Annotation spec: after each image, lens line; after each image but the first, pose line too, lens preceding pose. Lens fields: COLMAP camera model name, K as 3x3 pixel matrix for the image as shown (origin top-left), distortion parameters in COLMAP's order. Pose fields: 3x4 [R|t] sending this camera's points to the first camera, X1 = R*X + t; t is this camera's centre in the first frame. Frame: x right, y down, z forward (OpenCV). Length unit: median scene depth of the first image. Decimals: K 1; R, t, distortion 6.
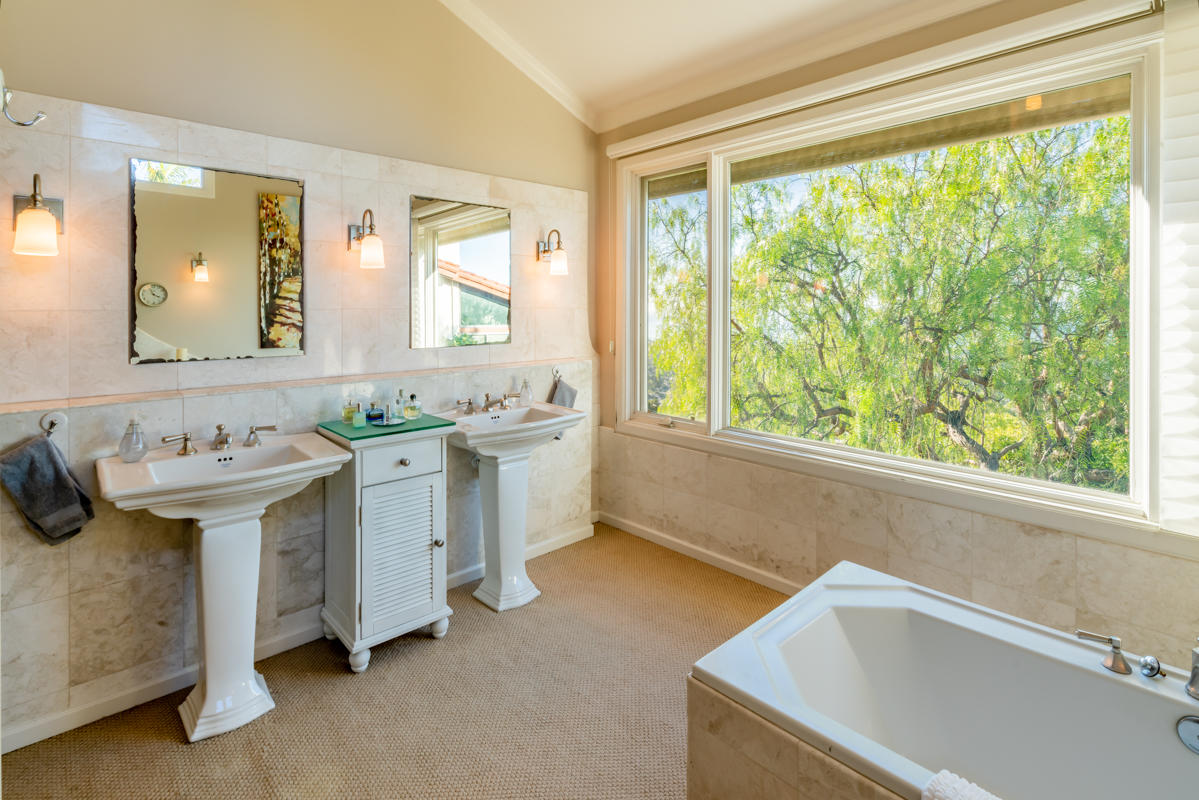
lens RADIAL K [[571.4, 0, 601.6], [0, 571.4, 309.3], [0, 0, 1]] dist [-0.003570, 0.001344]
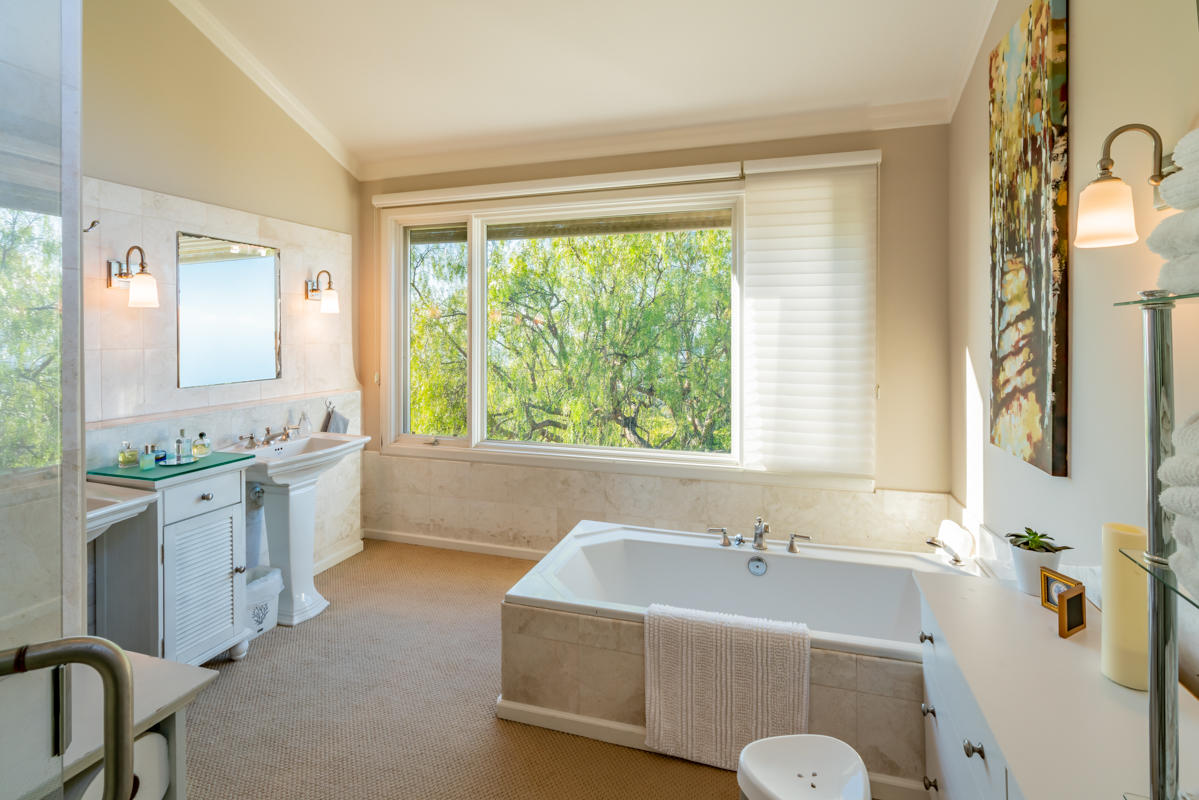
lens RADIAL K [[563.3, 0, 596.7], [0, 563.3, 328.9], [0, 0, 1]] dist [0.003755, 0.001096]
pose [[0.874100, 0.004732, 0.485722, -0.170137], [-0.001182, 0.999970, -0.007615, -0.025335], [-0.485744, 0.006082, 0.874080, -0.193328]]
